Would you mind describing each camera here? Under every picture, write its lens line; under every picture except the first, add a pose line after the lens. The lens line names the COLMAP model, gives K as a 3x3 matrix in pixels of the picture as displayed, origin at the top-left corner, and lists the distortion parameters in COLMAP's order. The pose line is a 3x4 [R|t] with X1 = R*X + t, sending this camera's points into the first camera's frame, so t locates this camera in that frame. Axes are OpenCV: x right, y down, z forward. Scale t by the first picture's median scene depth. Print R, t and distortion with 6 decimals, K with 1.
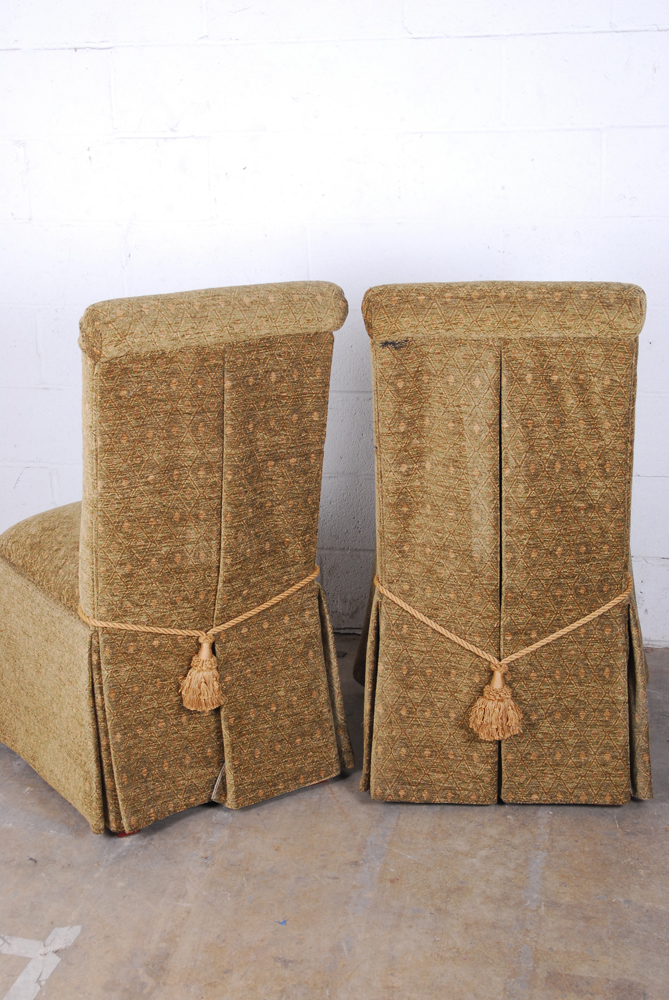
lens RADIAL K [[1632.0, 0, 334.1], [0, 1632.0, 499.5], [0, 0, 1]] dist [0.007487, 0.000000]
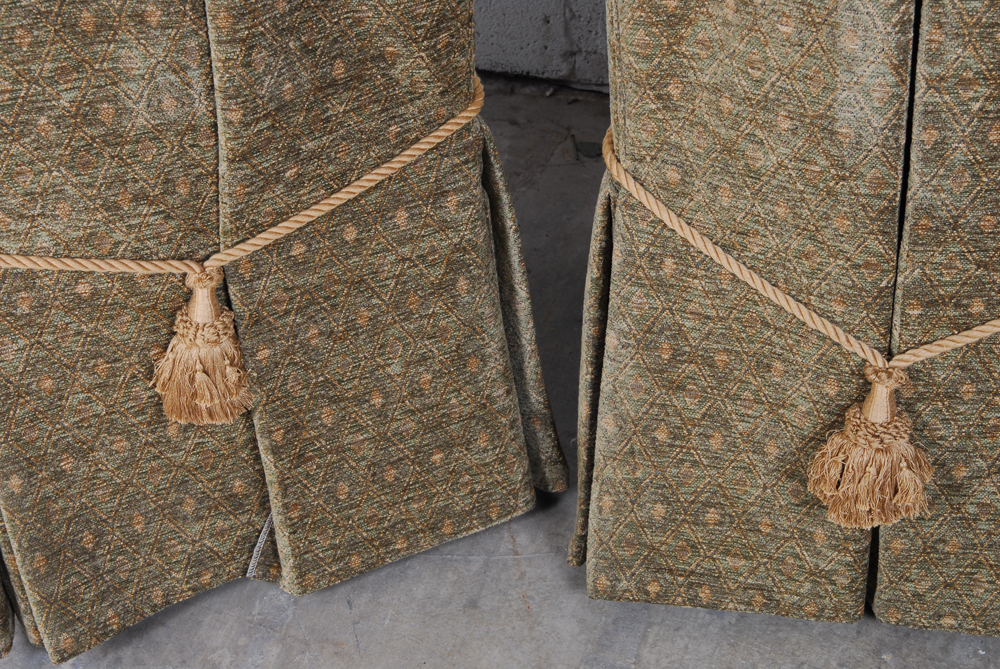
lens RADIAL K [[1971.7, 0, 500.4], [0, 1971.7, 335.6], [0, 0, 1]] dist [0.042718, 0.000000]
pose [[0.991679, 0.052356, -0.117610, 0.061432], [-0.005945, 0.931219, 0.364412, -0.090253], [0.128600, -0.360680, 0.923781, 0.516331]]
